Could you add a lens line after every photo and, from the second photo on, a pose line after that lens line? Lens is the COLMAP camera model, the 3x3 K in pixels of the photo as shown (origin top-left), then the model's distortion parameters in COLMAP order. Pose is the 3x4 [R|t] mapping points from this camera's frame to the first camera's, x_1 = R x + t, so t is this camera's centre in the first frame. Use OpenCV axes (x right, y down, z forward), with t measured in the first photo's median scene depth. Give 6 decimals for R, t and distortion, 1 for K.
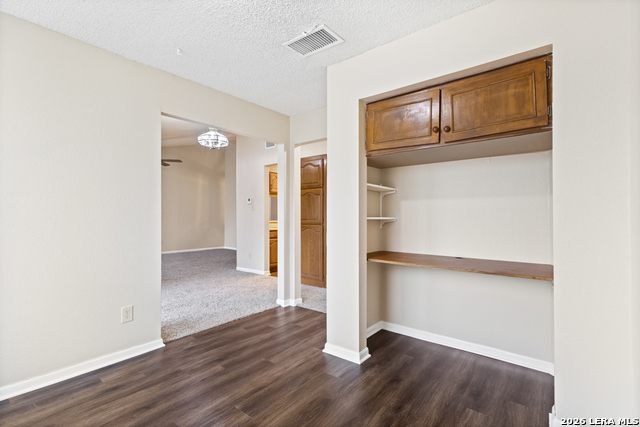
lens RADIAL K [[301.5, 0, 321.8], [0, 301.5, 213.6], [0, 0, 1]] dist [-0.000397, 0.000203]
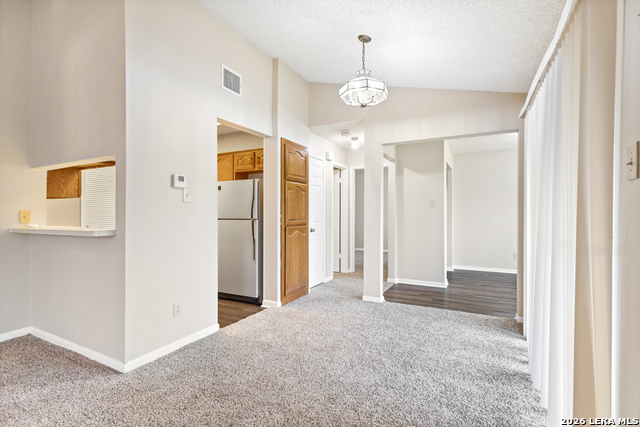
lens RADIAL K [[301.5, 0, 324.2], [0, 301.5, 212.2], [0, 0, 1]] dist [-0.000397, 0.000203]
pose [[-0.192028, -0.005591, 0.981374, -0.858385], [-0.013090, 0.999909, 0.003135, -0.003506], [-0.981302, -0.012244, -0.192084, 1.087849]]
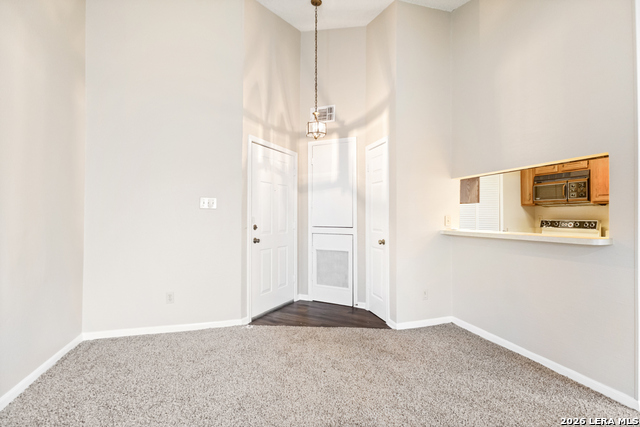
lens RADIAL K [[301.5, 0, 320.2], [0, 301.5, 212.2], [0, 0, 1]] dist [-0.000397, 0.000203]
pose [[0.568787, -0.001221, 0.822484, -0.894104], [-0.005387, 0.999972, 0.005210, -0.005691], [-0.822467, -0.007395, 0.568764, 1.400614]]
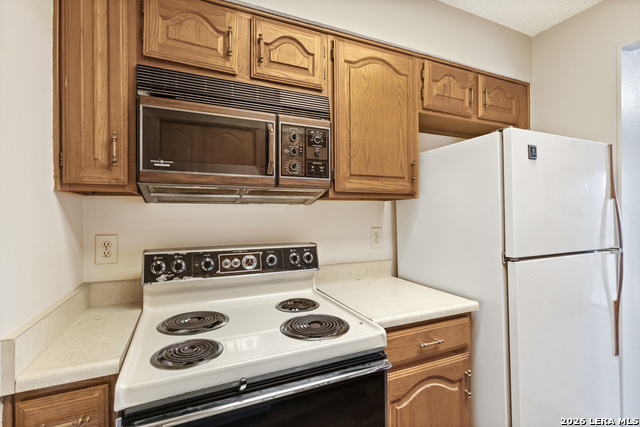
lens RADIAL K [[301.5, 0, 319.1], [0, 301.5, 211.9], [0, 0, 1]] dist [-0.000397, 0.000203]
pose [[-0.892281, -0.001114, 0.451479, 0.055536], [-0.010723, 0.999767, -0.018725, -0.009468], [-0.451353, -0.021549, -0.892085, 1.516648]]
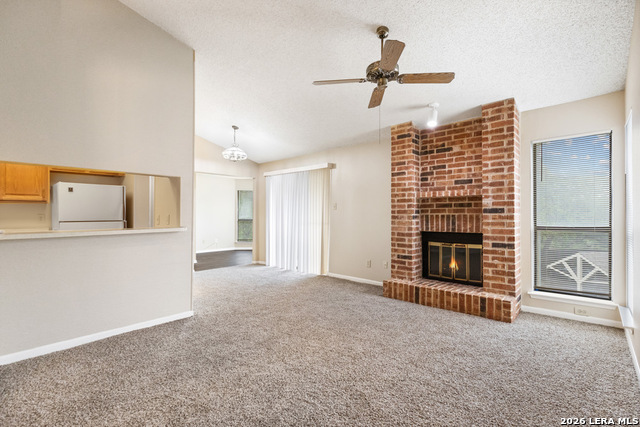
lens RADIAL K [[301.5, 0, 323.7], [0, 301.5, 212.1], [0, 0, 1]] dist [-0.000397, 0.000203]
pose [[-0.998354, -0.005870, 0.057054, -0.715265], [-0.007054, 0.999763, -0.020576, 0.006369], [-0.056919, -0.020944, -0.998159, 1.981614]]
